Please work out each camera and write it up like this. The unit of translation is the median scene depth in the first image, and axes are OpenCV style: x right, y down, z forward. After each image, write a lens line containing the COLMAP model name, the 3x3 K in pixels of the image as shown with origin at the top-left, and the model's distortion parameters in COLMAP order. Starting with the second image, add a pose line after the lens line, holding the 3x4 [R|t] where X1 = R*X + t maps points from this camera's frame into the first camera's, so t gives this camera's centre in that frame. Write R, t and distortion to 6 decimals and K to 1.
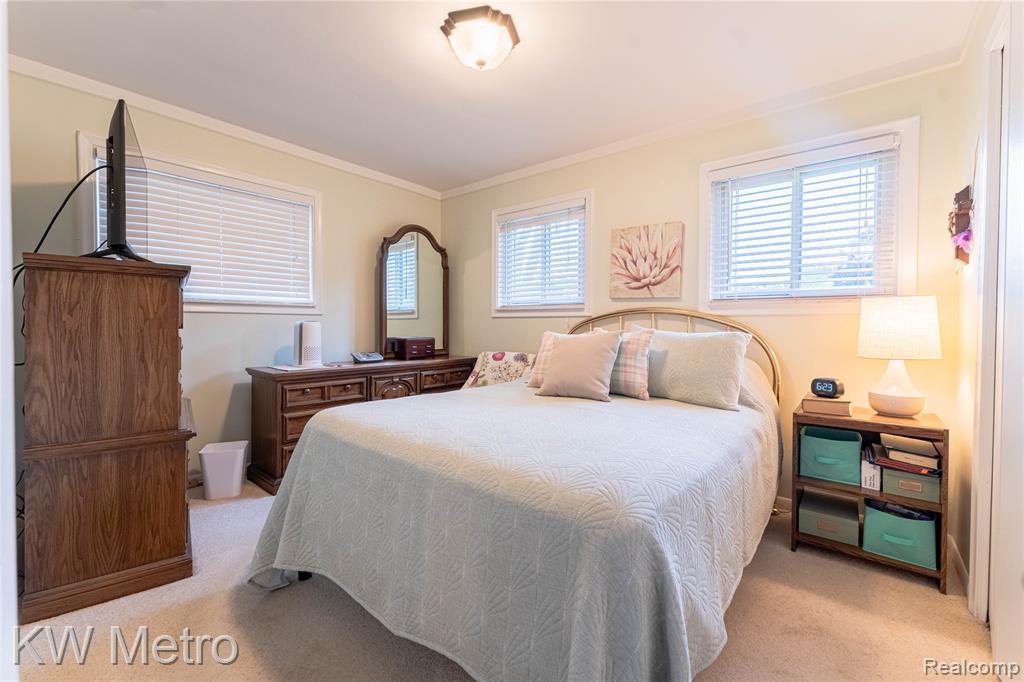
lens RADIAL K [[422.9, 0, 525.0], [0, 422.9, 330.2], [0, 0, 1]] dist [-0.001031, -0.000172]
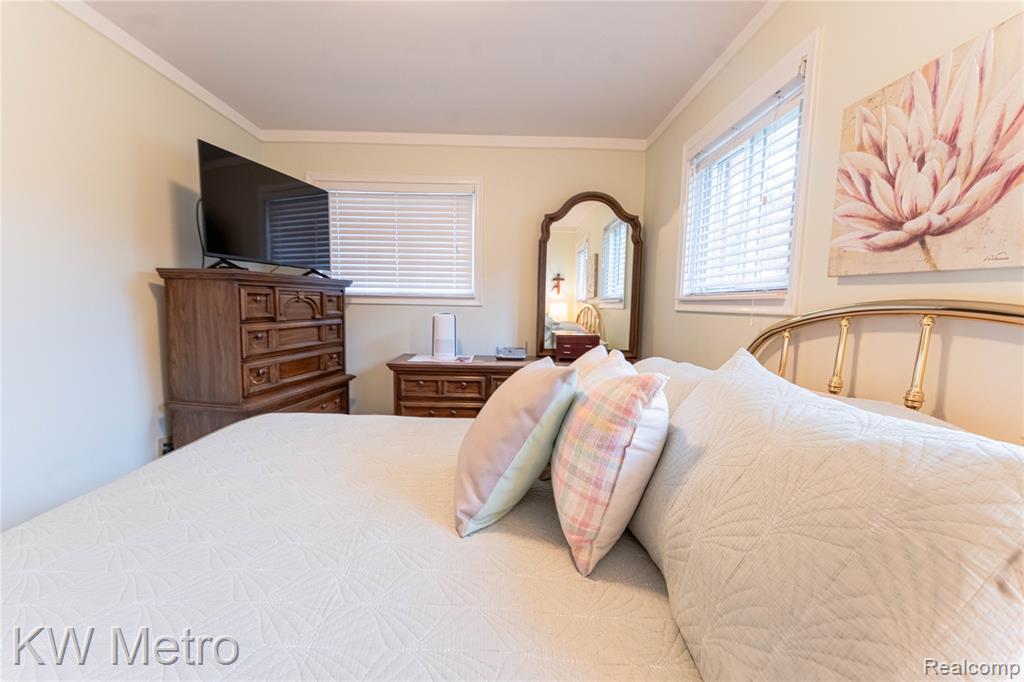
lens RADIAL K [[409.8, 0, 510.9], [0, 409.8, 341.2], [0, 0, 1]] dist [-0.003375, -0.000516]
pose [[0.629497, 0.078769, -0.773000, 0.330271], [-0.023952, 0.996343, 0.082022, -0.036870], [0.776634, -0.033118, 0.629081, 0.493075]]
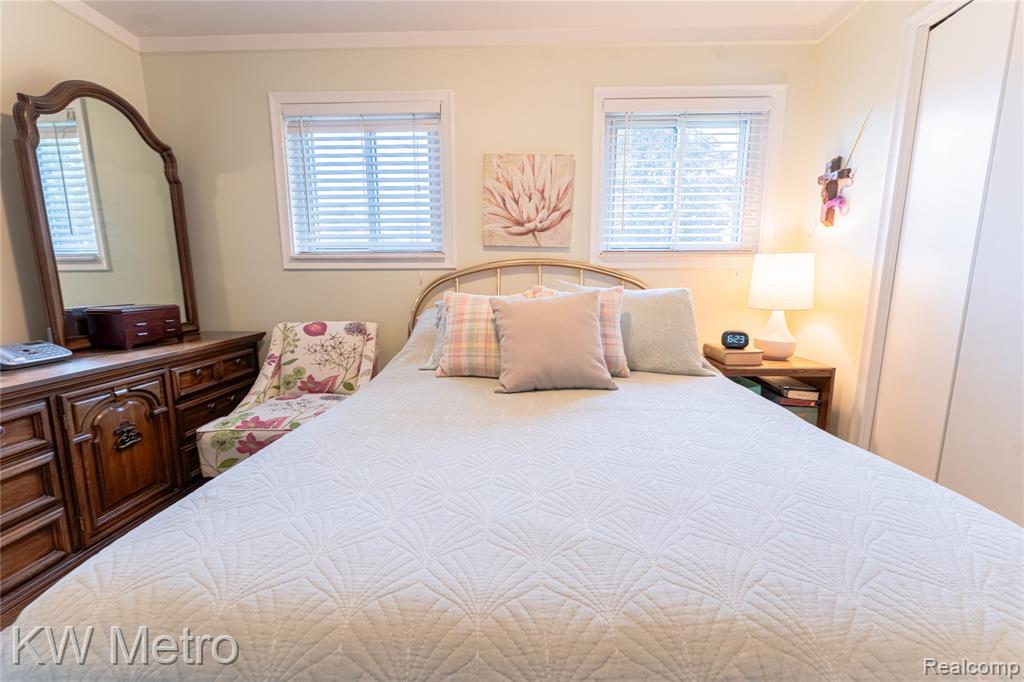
lens RADIAL K [[411.4, 0, 514.9], [0, 411.4, 339.8], [0, 0, 1]] dist [0.000578, -0.000123]
pose [[0.805793, -0.096699, 0.584249, -0.218220], [0.013592, 0.989338, 0.144999, -0.012736], [-0.592042, -0.108898, 0.798516, 0.341447]]
